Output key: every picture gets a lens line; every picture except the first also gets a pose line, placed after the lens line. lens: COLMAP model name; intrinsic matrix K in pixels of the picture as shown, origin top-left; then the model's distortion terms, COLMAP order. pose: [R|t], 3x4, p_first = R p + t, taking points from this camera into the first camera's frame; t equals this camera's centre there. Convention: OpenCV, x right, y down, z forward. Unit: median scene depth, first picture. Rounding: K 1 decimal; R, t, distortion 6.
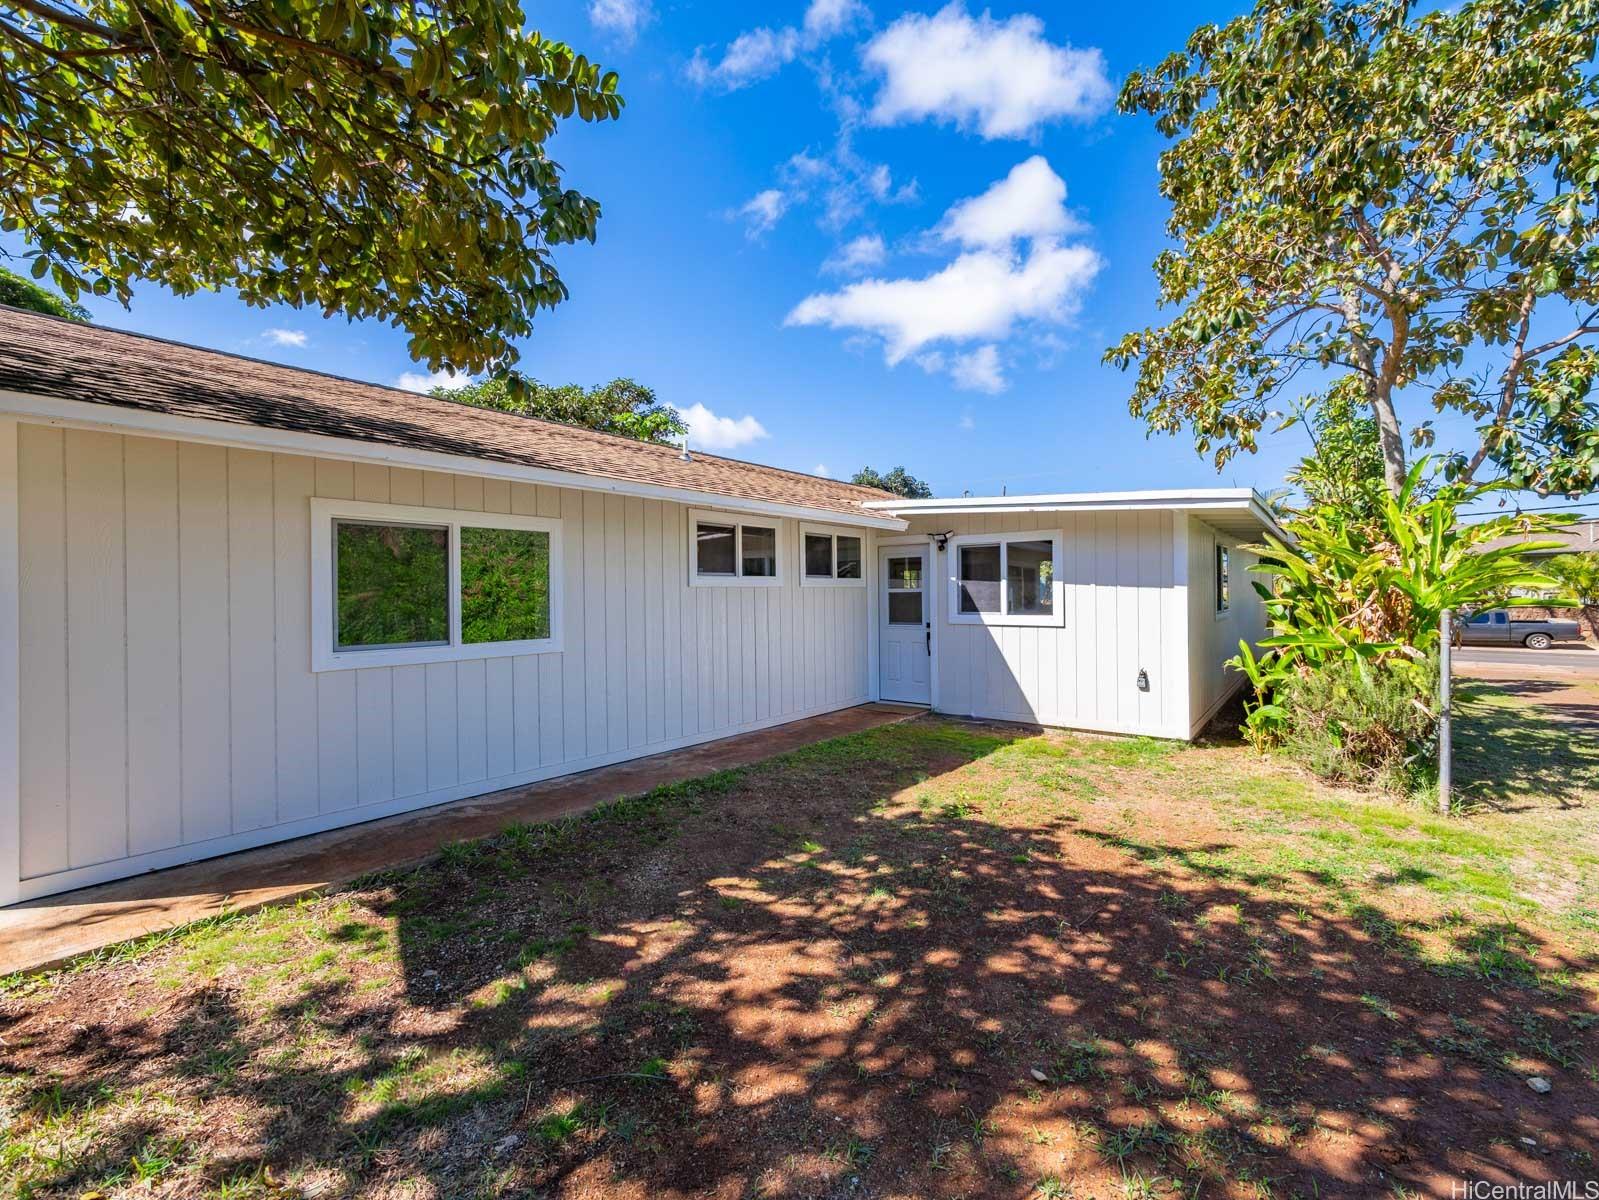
lens RADIAL K [[648.4, 0, 802.9], [0, 648.4, 594.7], [0, 0, 1]] dist [0.001832, 0.000113]
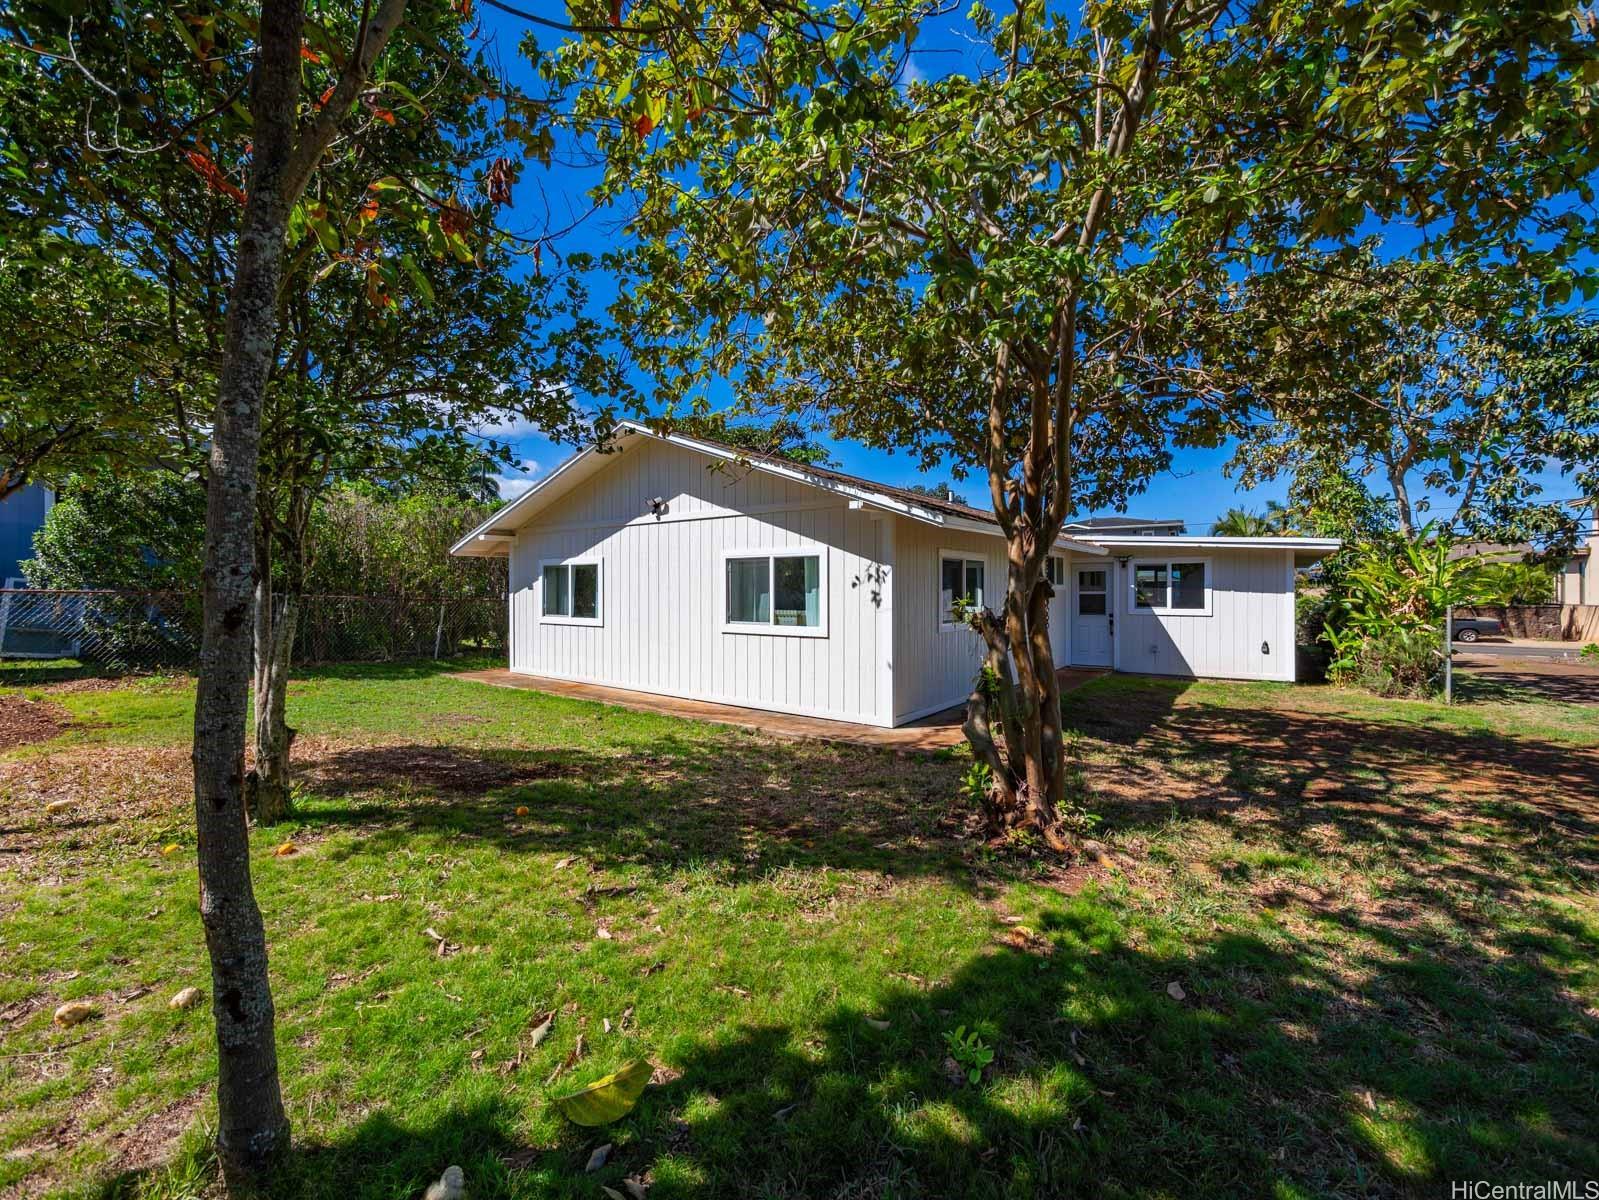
lens RADIAL K [[648.4, 0, 796.1], [0, 648.4, 599.0], [0, 0, 1]] dist [0.001832, 0.000113]
pose [[0.998204, 0.011113, 0.058869, -0.815817], [-0.011180, 0.999937, 0.000815, 0.018216], [-0.058856, -0.001472, 0.998265, -0.632023]]
